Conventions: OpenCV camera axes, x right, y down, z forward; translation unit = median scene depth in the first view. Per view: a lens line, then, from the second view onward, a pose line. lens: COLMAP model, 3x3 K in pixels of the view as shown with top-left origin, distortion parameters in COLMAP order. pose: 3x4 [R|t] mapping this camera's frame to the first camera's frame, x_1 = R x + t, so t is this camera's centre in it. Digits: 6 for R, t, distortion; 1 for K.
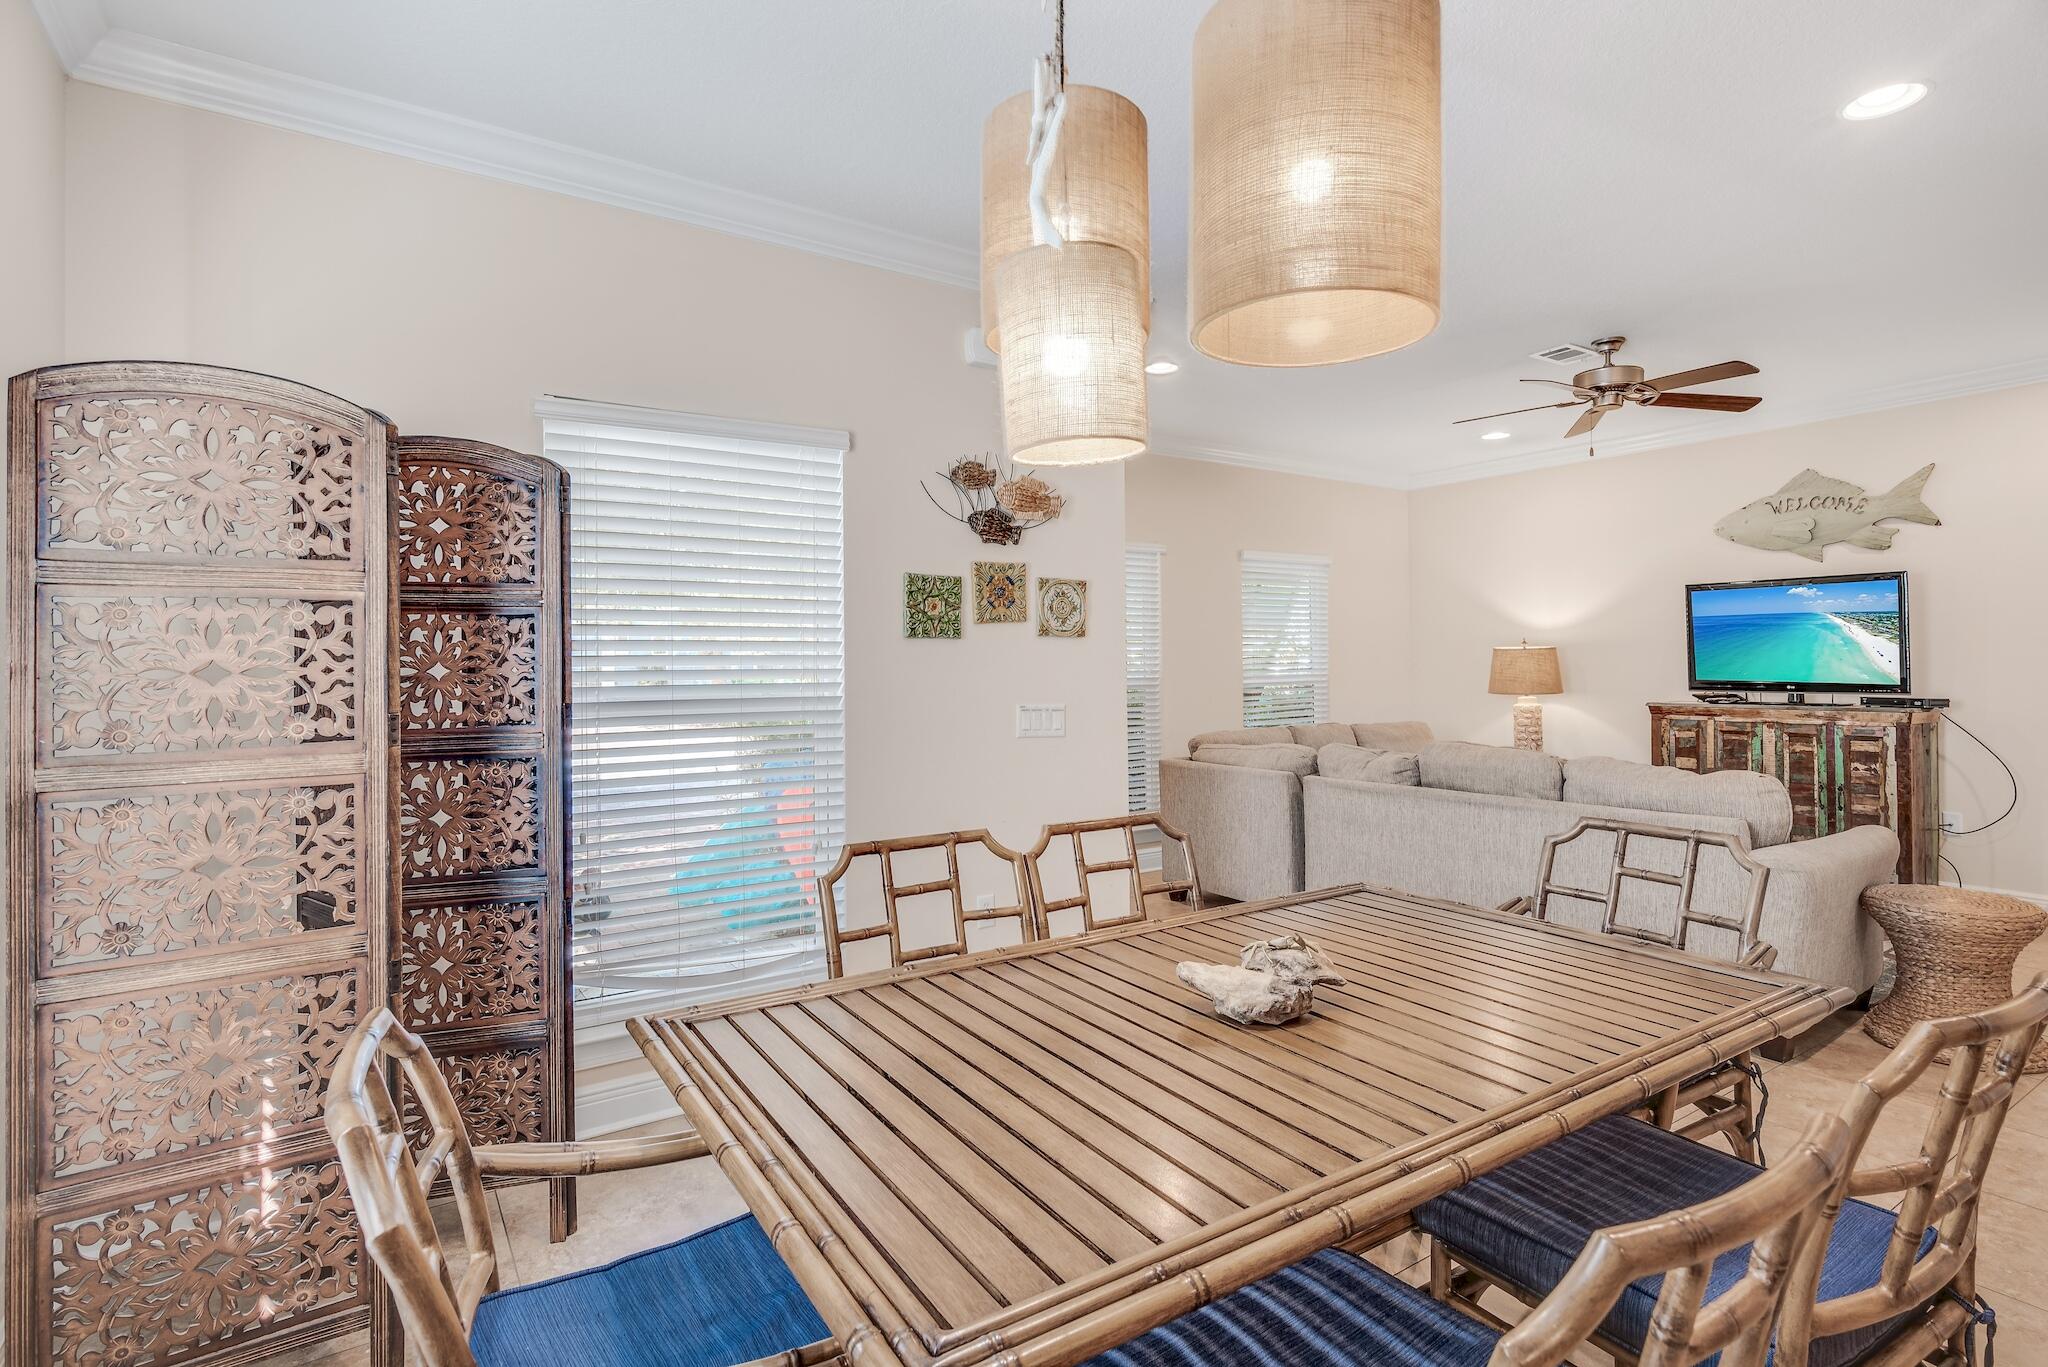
lens RADIAL K [[1024.0, 0, 1021.4], [0, 1024.0, 650.2], [0, 0, 1]] dist [-0.001289, -0.000253]
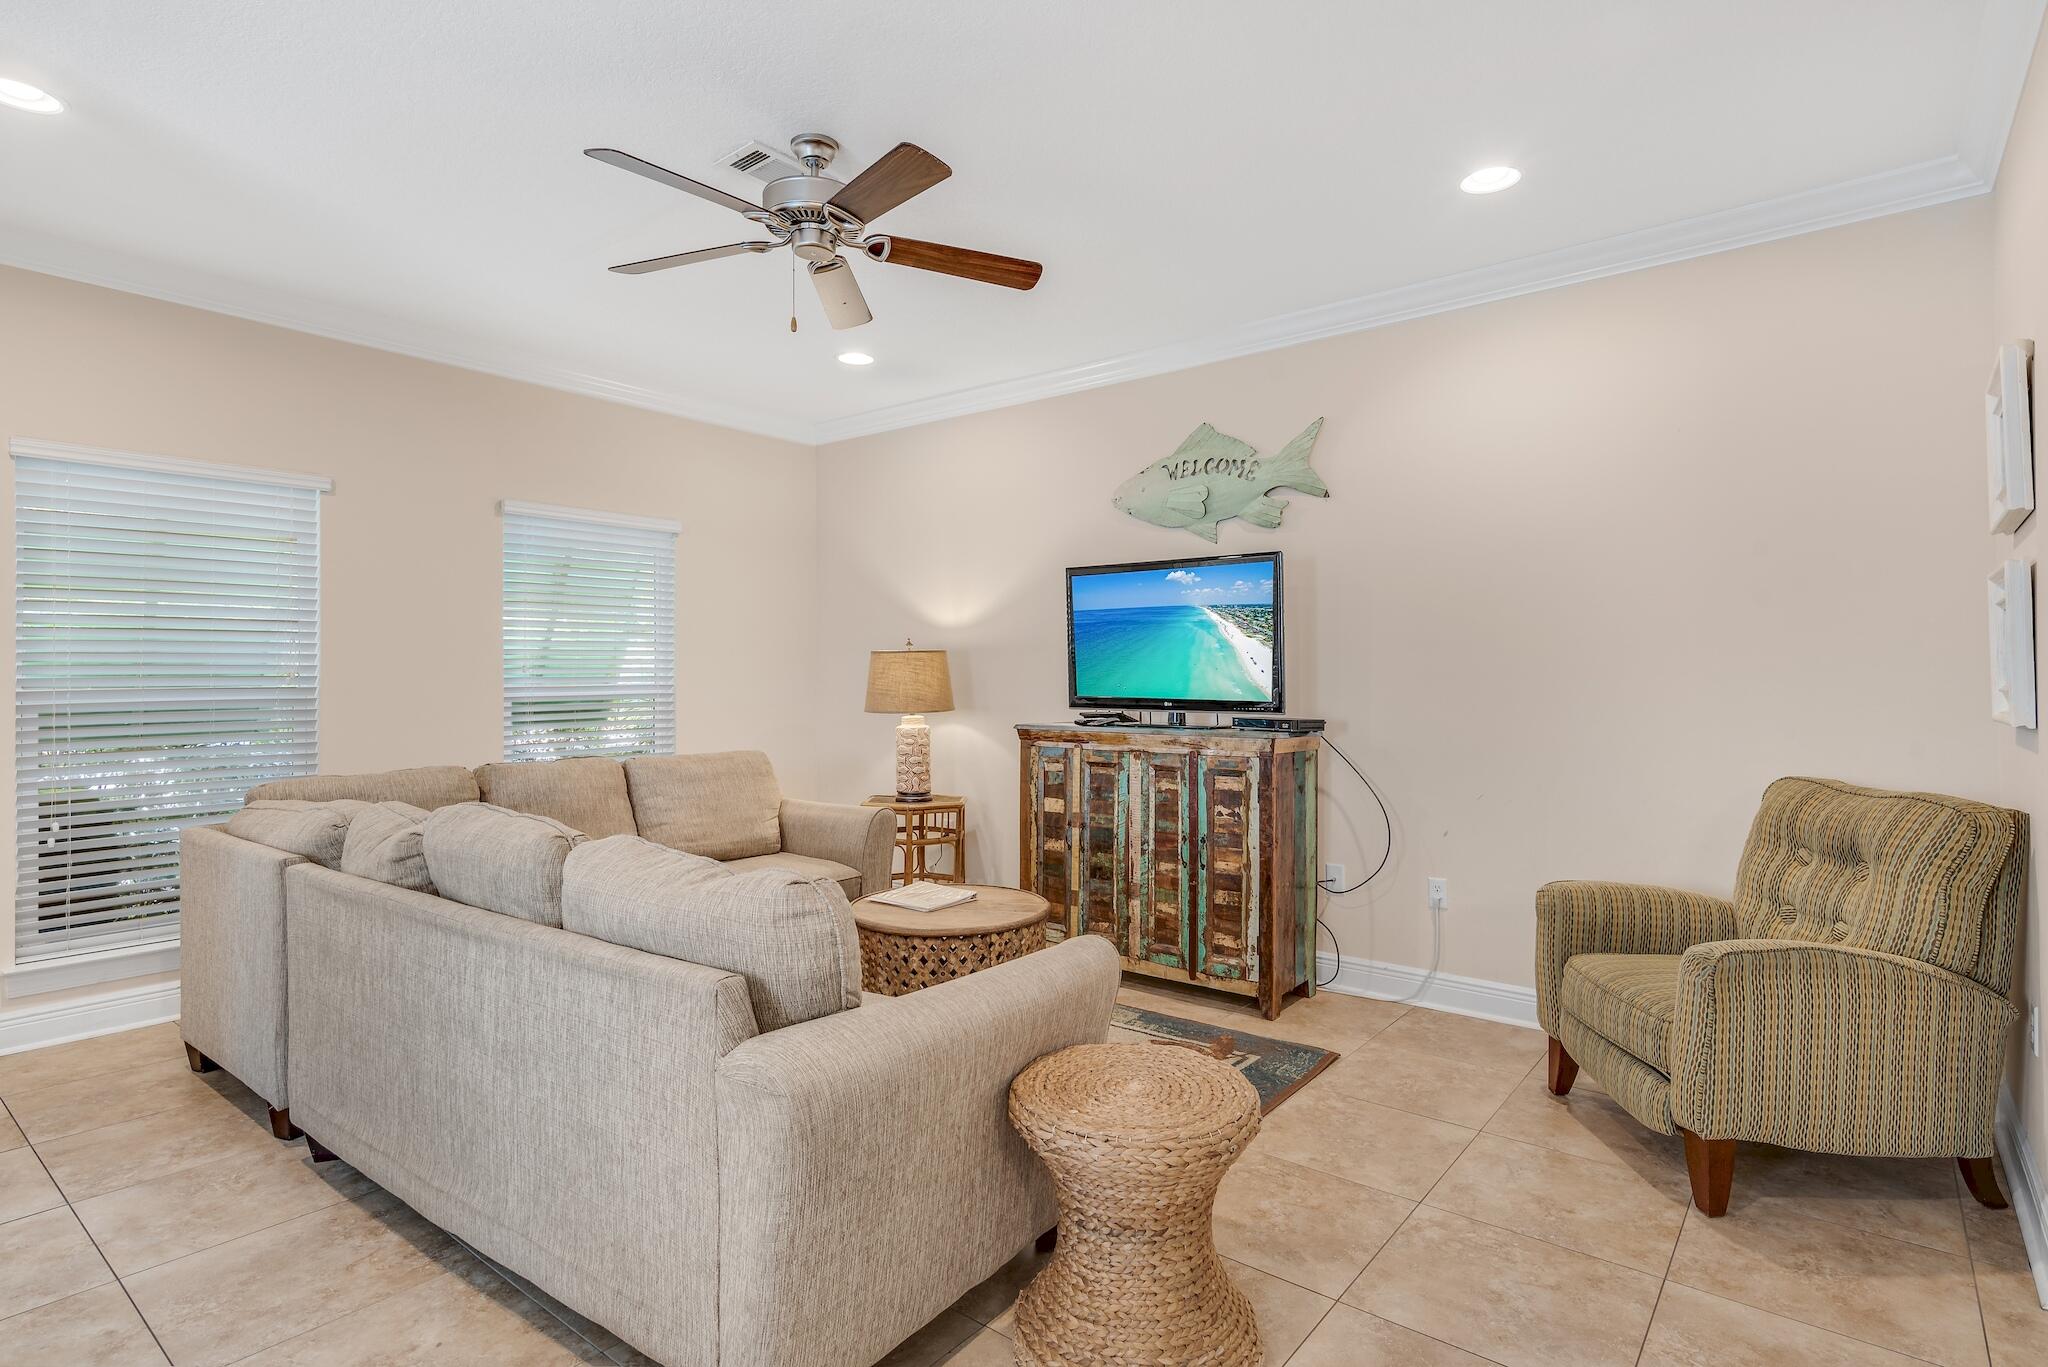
lens RADIAL K [[1053.2, 0, 1027.5], [0, 1053.2, 672.2], [0, 0, 1]] dist [0.000828, -0.000156]
pose [[0.952386, 0.009714, 0.304739, 0.429744], [-0.012561, 0.999894, 0.007385, 0.008293], [-0.304635, -0.010861, 0.952407, 0.298888]]
